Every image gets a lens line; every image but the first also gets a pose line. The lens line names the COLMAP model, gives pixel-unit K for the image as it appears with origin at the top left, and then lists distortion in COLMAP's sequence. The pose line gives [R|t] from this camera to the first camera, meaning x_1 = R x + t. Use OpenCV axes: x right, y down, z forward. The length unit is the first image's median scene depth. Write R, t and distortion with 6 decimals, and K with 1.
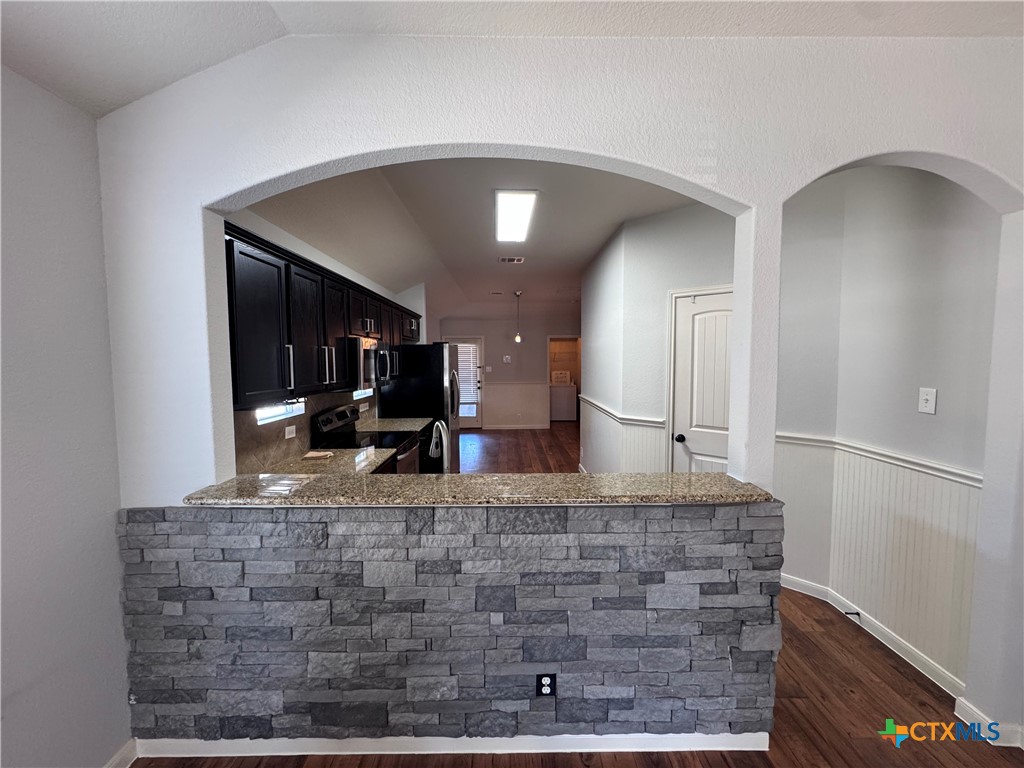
lens RADIAL K [[405.0, 0, 515.0], [0, 405.0, 397.1], [0, 0, 1]] dist [-0.001399, -0.001943]
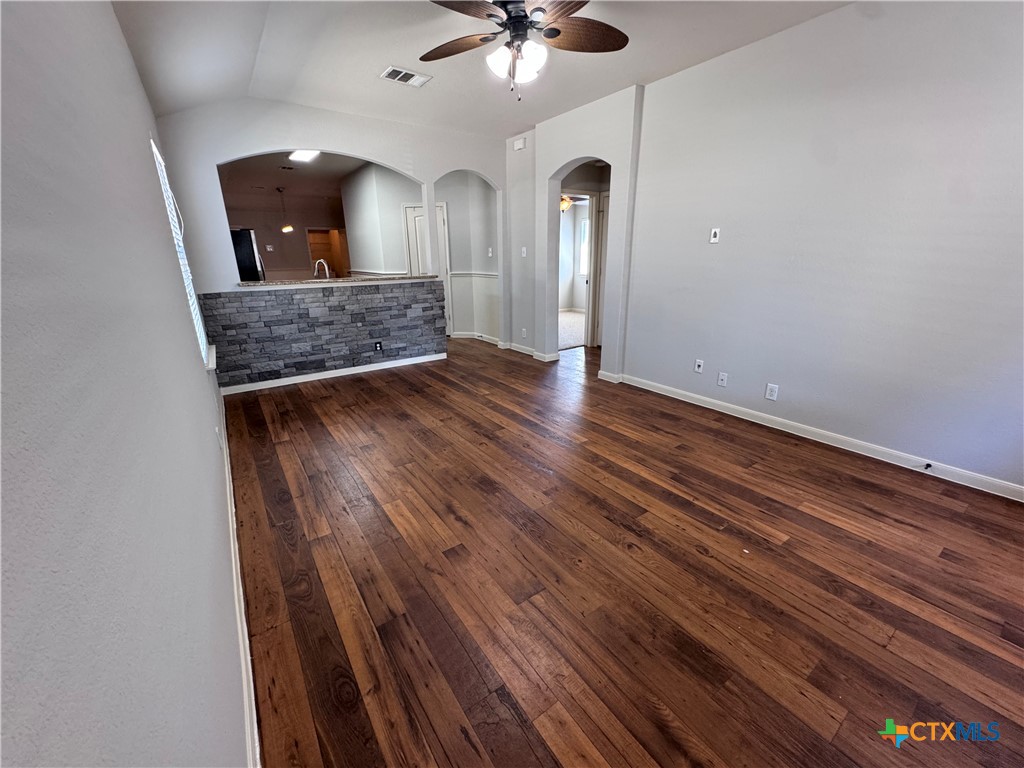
lens RADIAL K [[405.0, 0, 502.6], [0, 405.0, 378.8], [0, 0, 1]] dist [-0.001399, -0.001943]
pose [[0.834497, -0.167532, 0.524926, -0.797871], [0.059579, 0.974507, 0.216303, 0.352863], [-0.547782, -0.149229, 0.823204, -2.096700]]
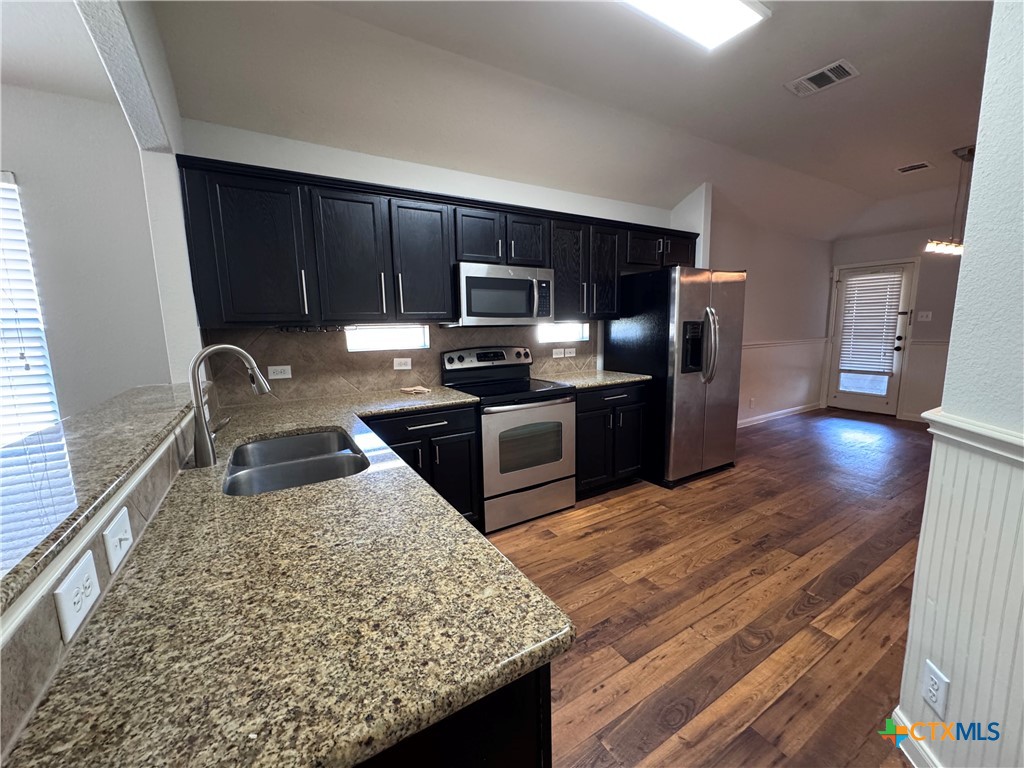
lens RADIAL K [[405.0, 0, 514.1], [0, 405.0, 381.2], [0, 0, 1]] dist [-0.001399, -0.001943]
pose [[0.503637, 0.107644, -0.857183, 0.877474], [-0.057635, 0.994183, 0.090985, 0.350048], [0.861991, 0.003580, 0.506912, -2.059523]]
